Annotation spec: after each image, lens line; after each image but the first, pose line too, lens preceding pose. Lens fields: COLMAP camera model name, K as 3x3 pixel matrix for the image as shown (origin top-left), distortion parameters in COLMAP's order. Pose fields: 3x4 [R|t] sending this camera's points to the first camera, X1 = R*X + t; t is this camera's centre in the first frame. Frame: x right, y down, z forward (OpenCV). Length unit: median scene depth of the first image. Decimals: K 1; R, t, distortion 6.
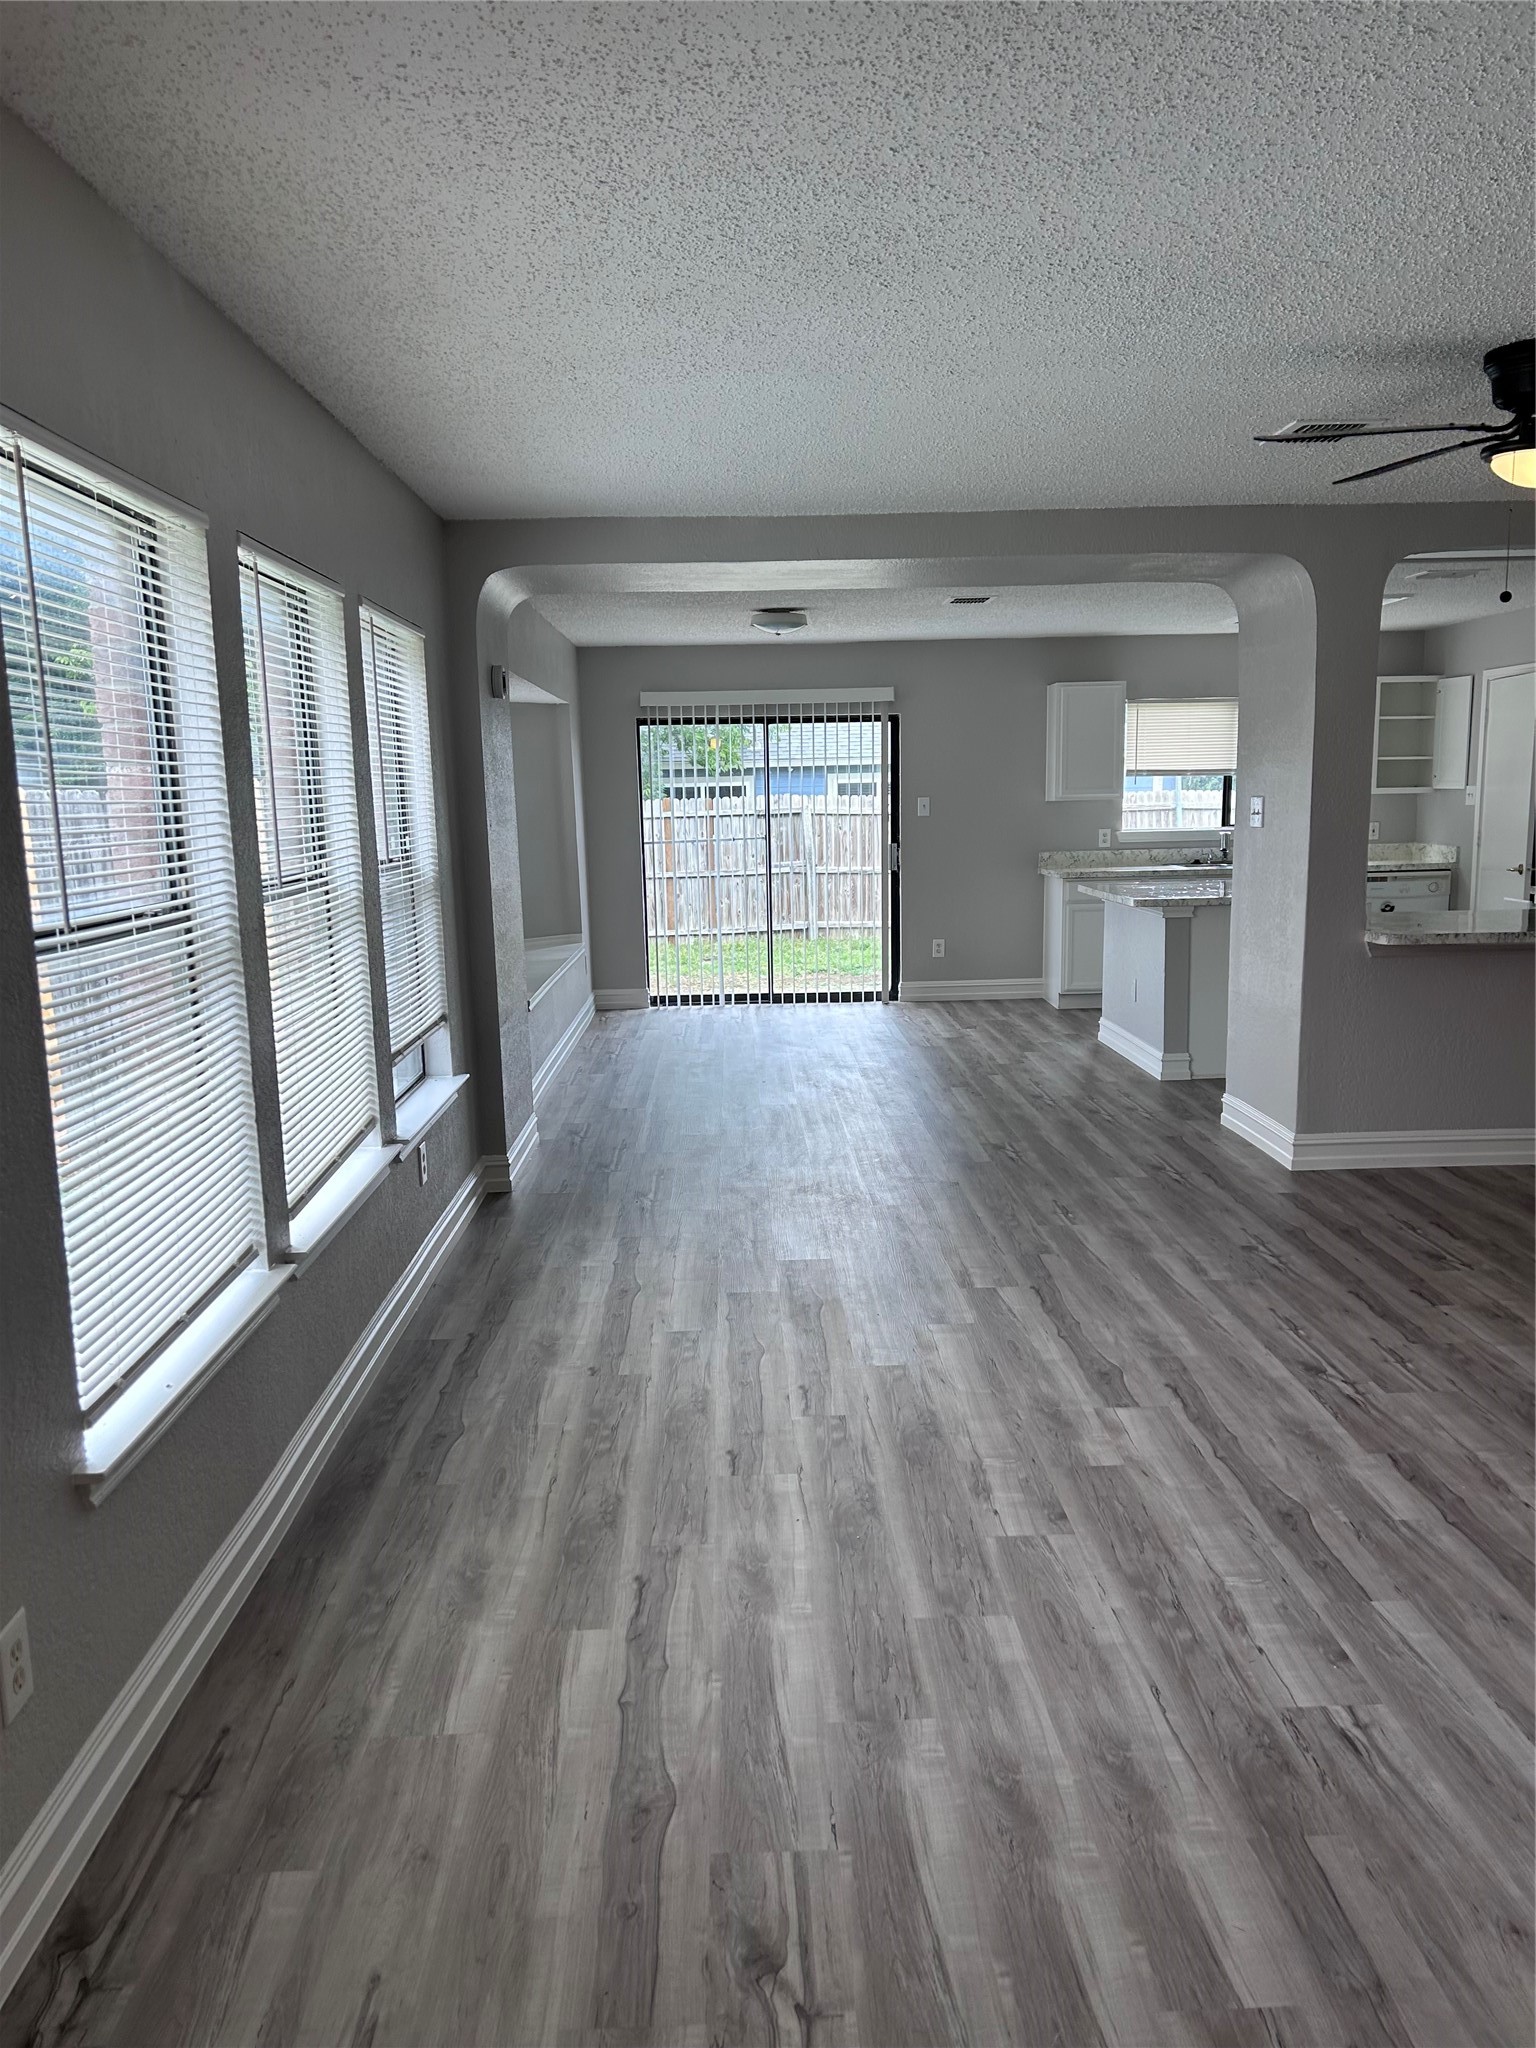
lens RADIAL K [[1532.7, 0, 768.0], [0, 1532.7, 1024.0], [0, 0, 1]] dist [0.044674, -0.054104]
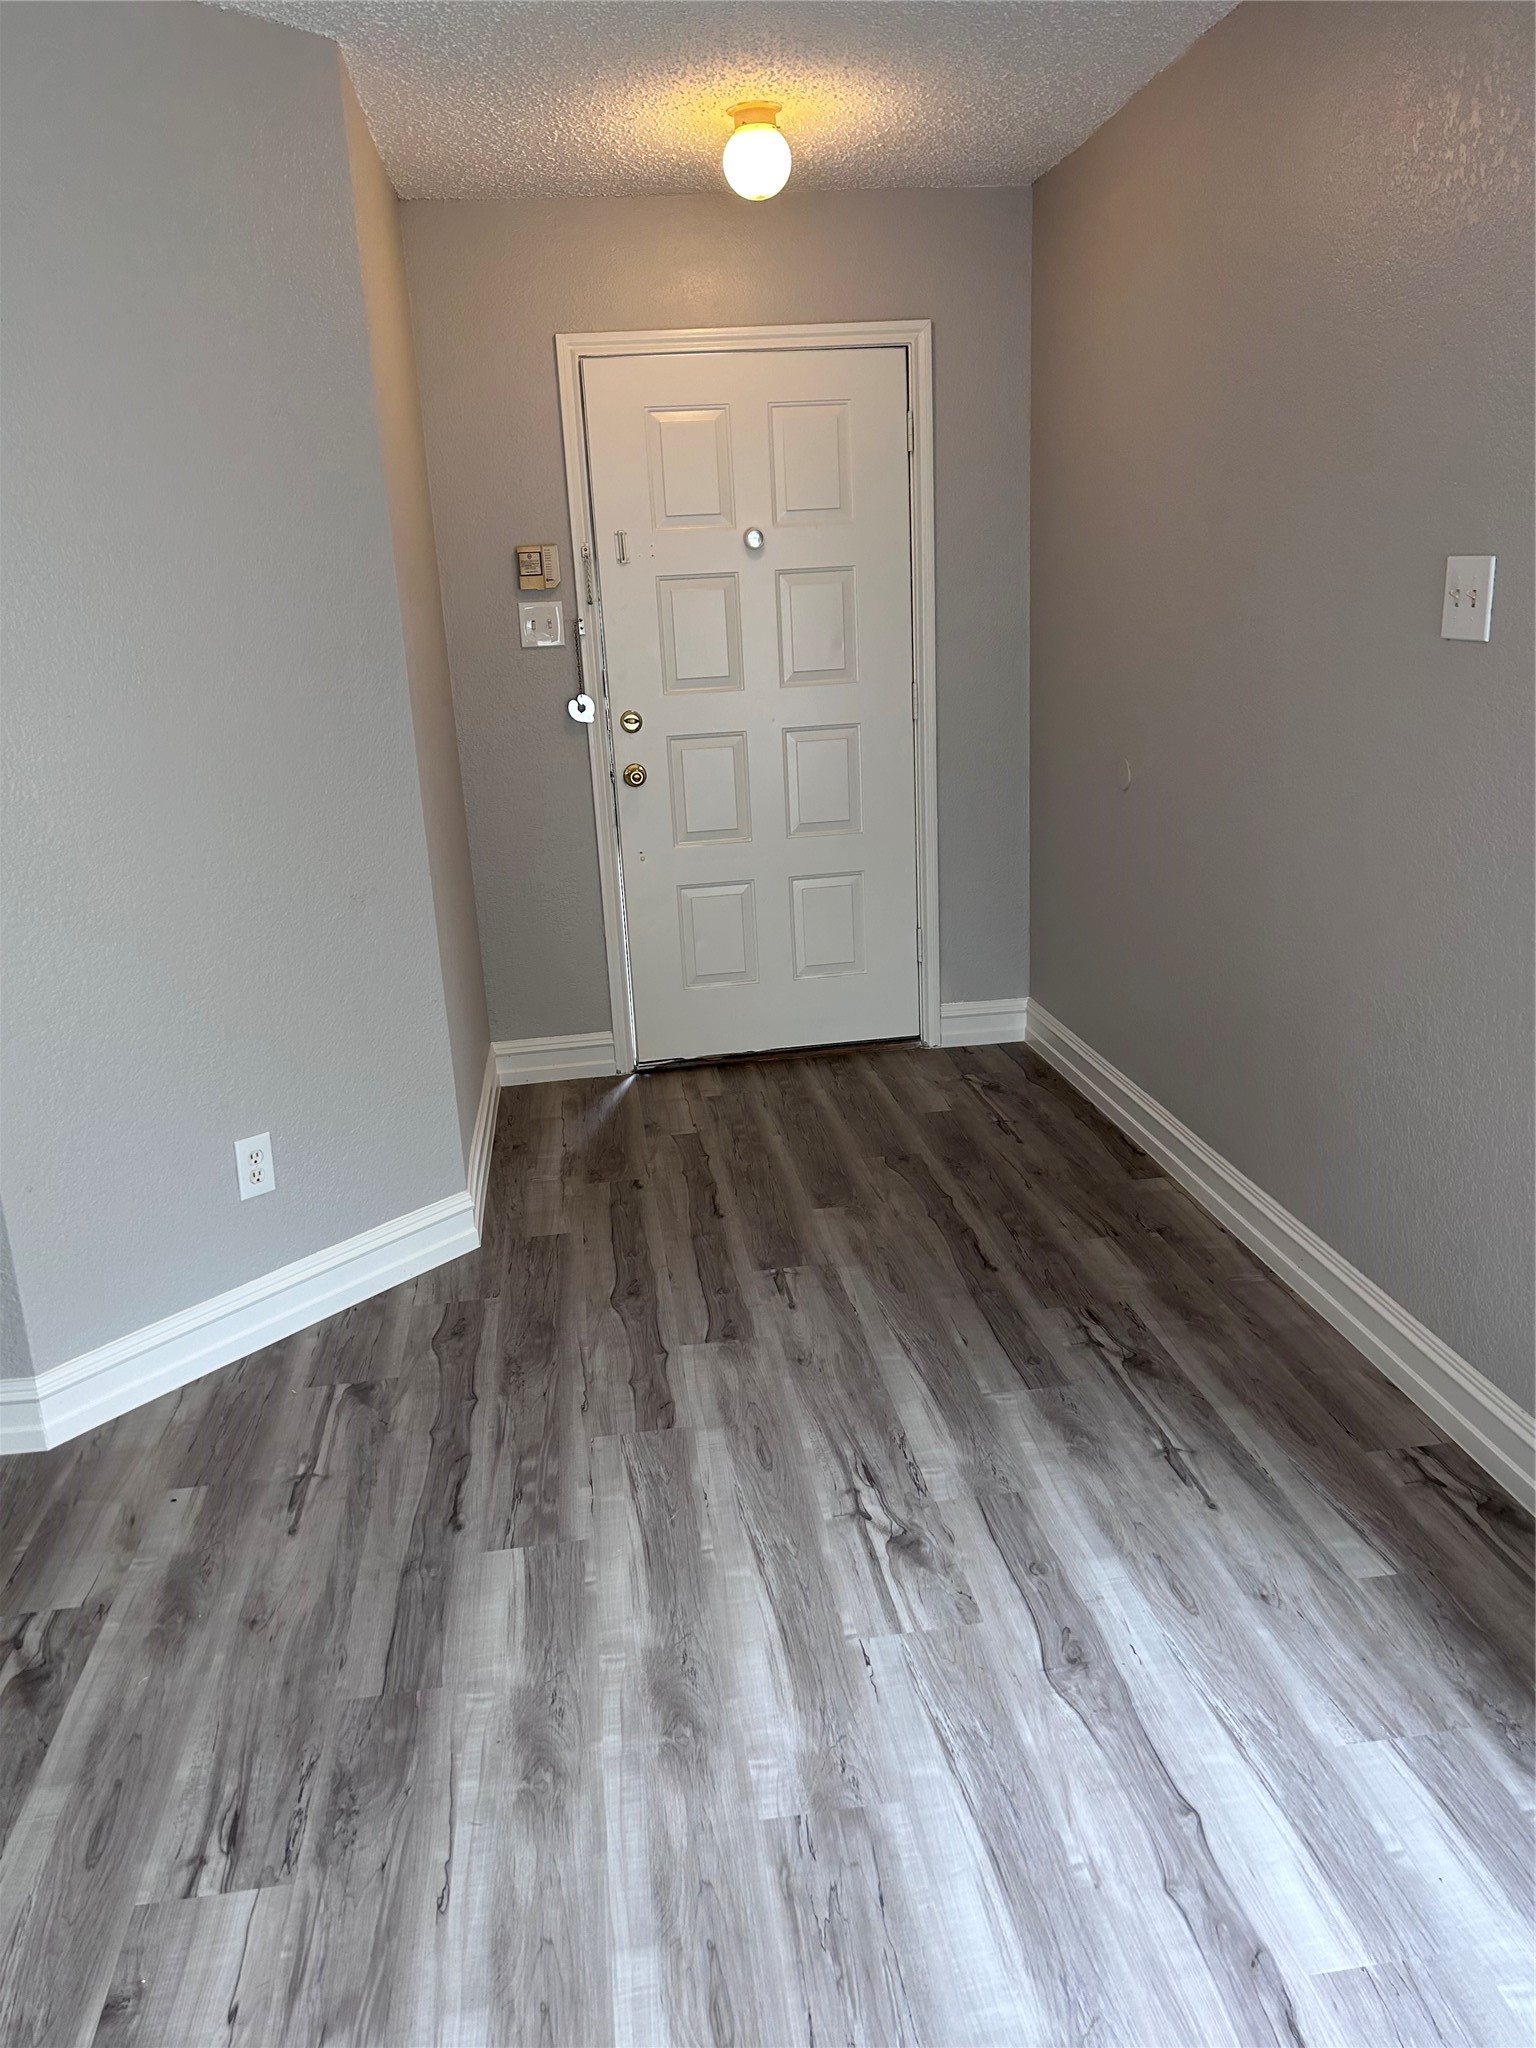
lens RADIAL K [[1535.2, 0, 768.0], [0, 1535.2, 1024.0], [0, 0, 1]] dist [0.059397, -0.068767]
pose [[-0.991960, 0.098092, -0.079955, 0.142109], [0.056581, 0.908917, 0.413120, -0.236172], [0.113196, 0.405275, -0.907160, 1.714085]]
